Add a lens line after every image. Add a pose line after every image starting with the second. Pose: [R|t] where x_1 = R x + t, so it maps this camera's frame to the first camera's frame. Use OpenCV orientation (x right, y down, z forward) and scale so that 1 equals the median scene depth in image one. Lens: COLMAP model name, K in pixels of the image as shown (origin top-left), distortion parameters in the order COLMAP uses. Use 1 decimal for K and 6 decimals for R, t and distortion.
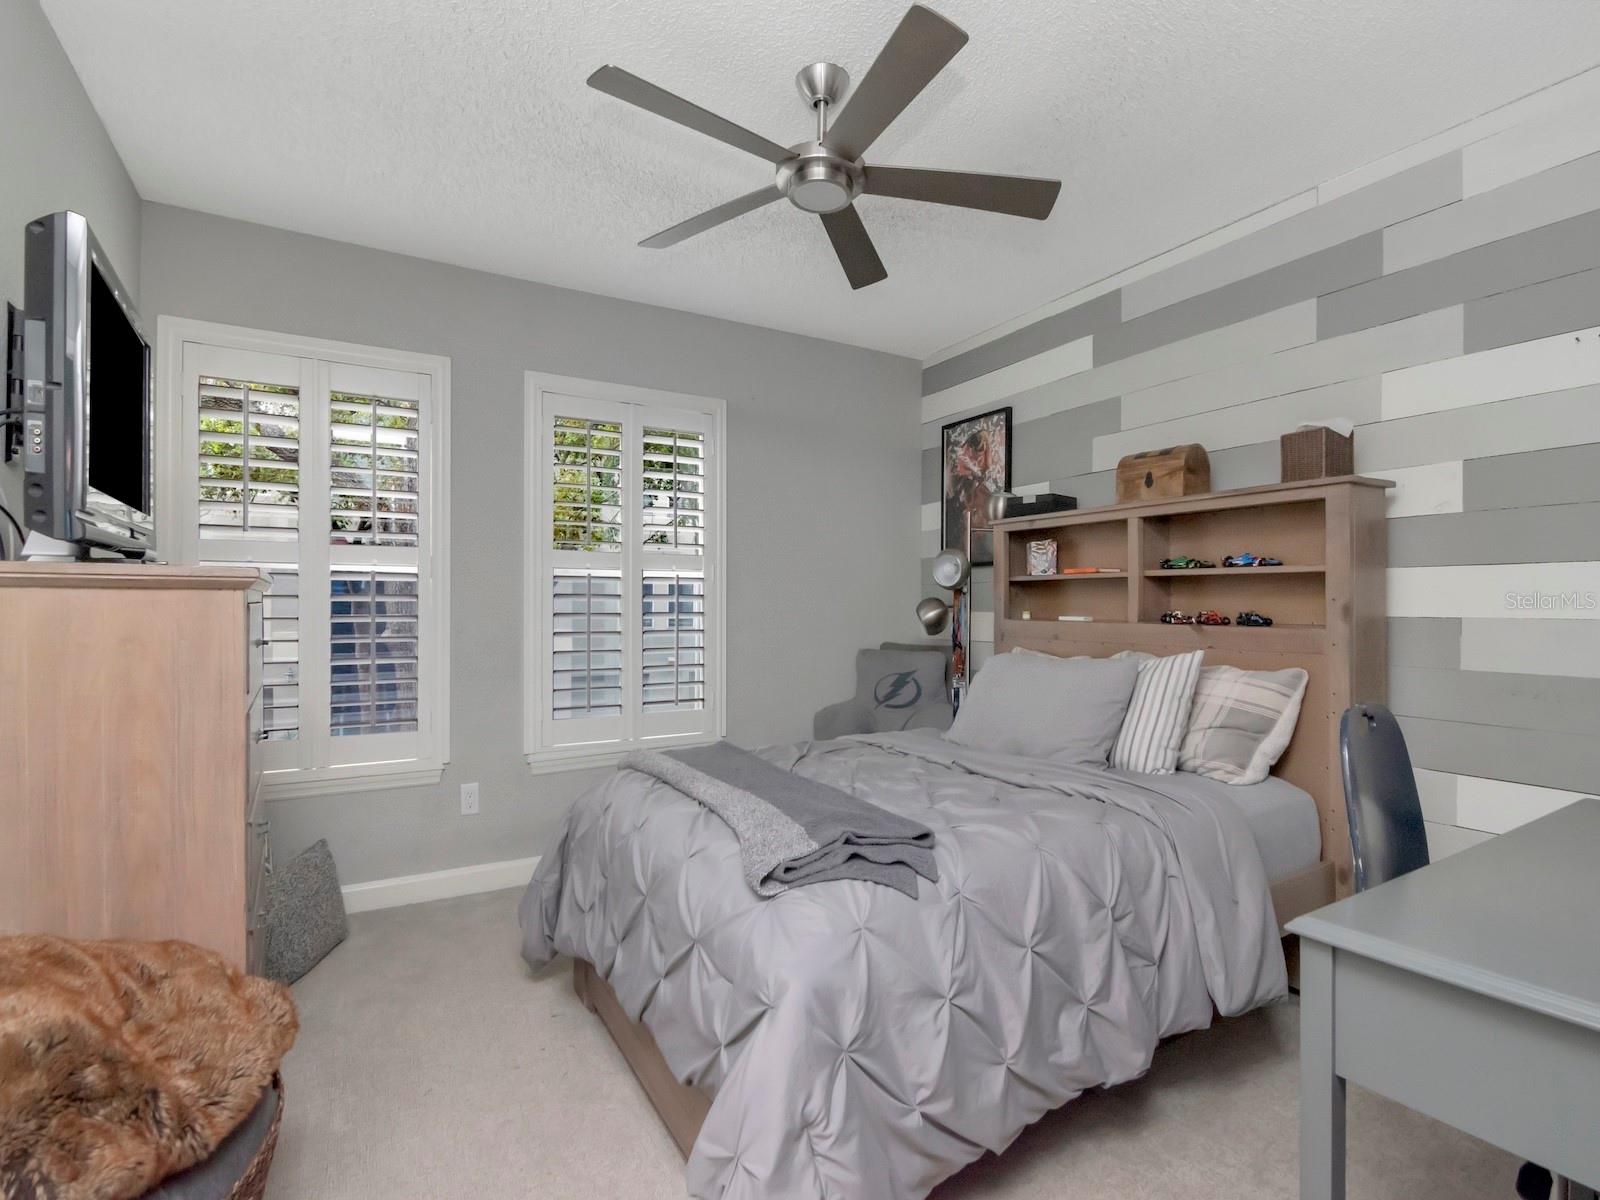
lens RADIAL K [[757.8, 0, 800.9], [0, 757.8, 620.8], [0, 0, 1]] dist [-0.003041, -0.010288]
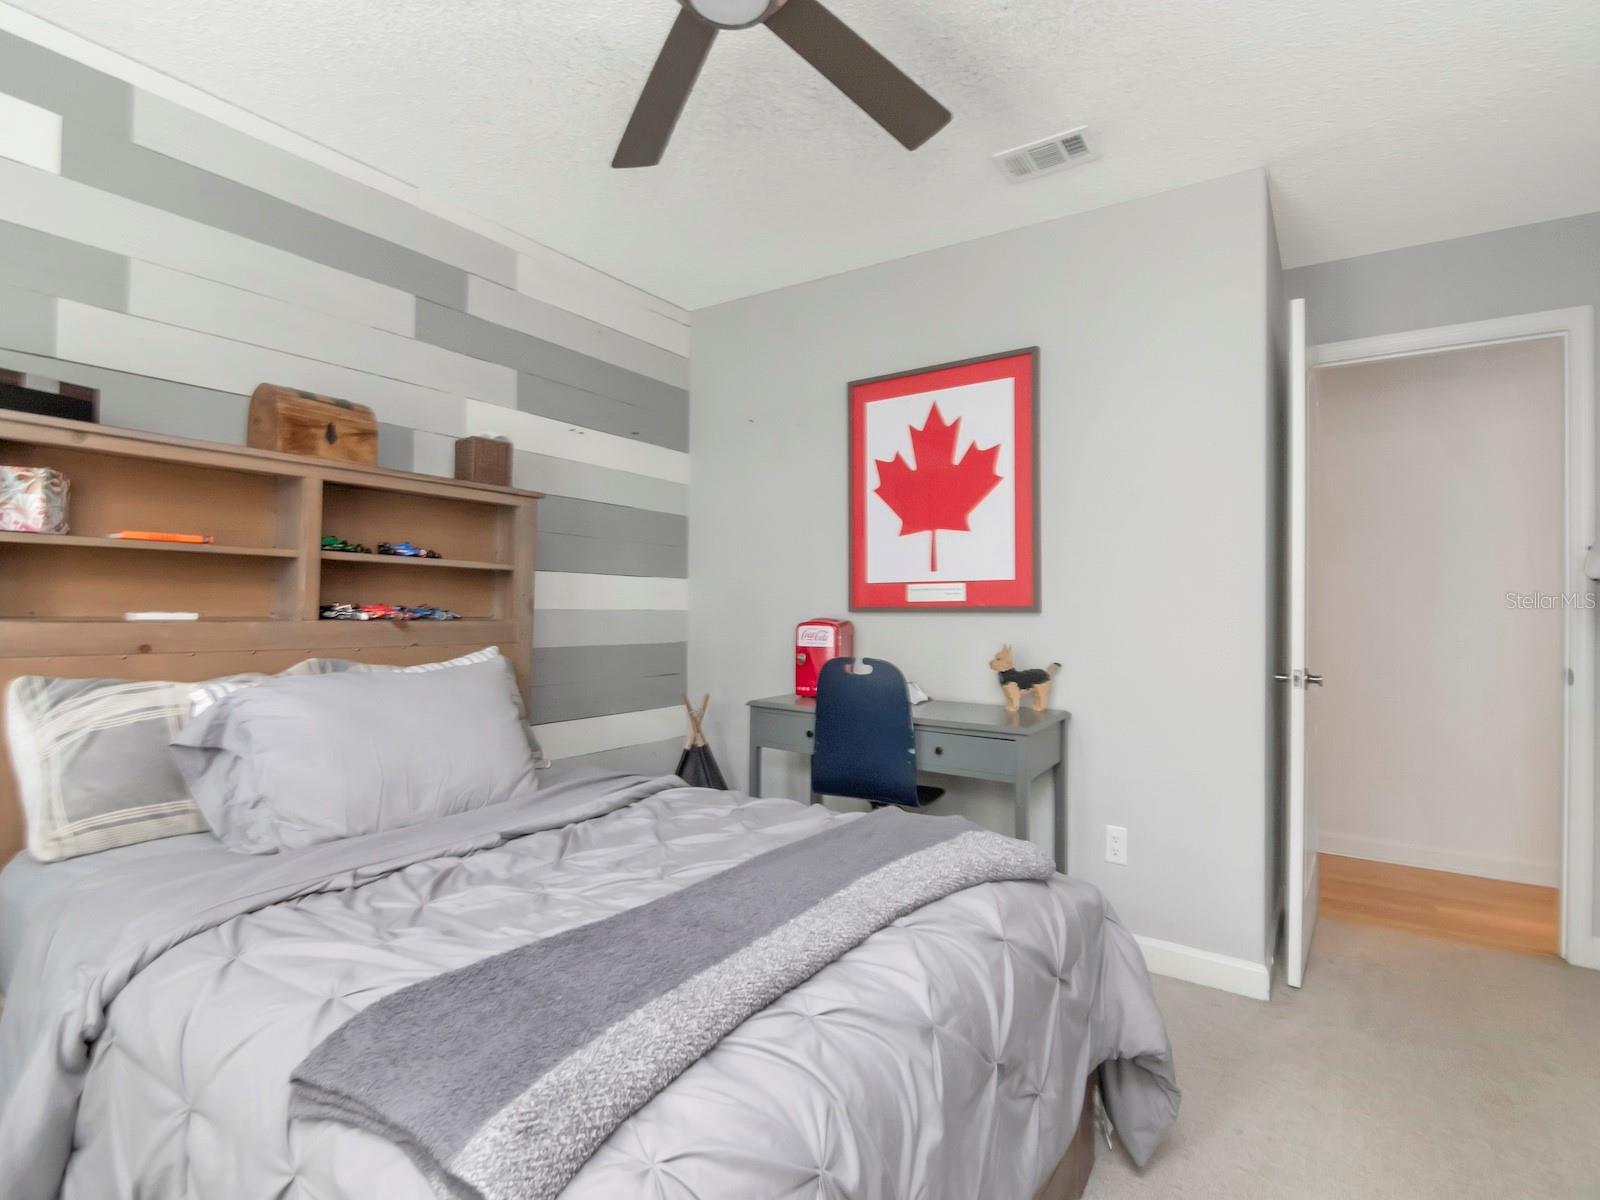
lens RADIAL K [[789.1, 0, 808.1], [0, 789.1, 597.3], [0, 0, 1]] dist [-0.005404, -0.001878]
pose [[-0.436551, -0.005364, 0.899664, -0.477703], [-0.001168, 0.999985, 0.005395, -0.025314], [-0.899679, 0.001305, -0.436550, 0.926662]]
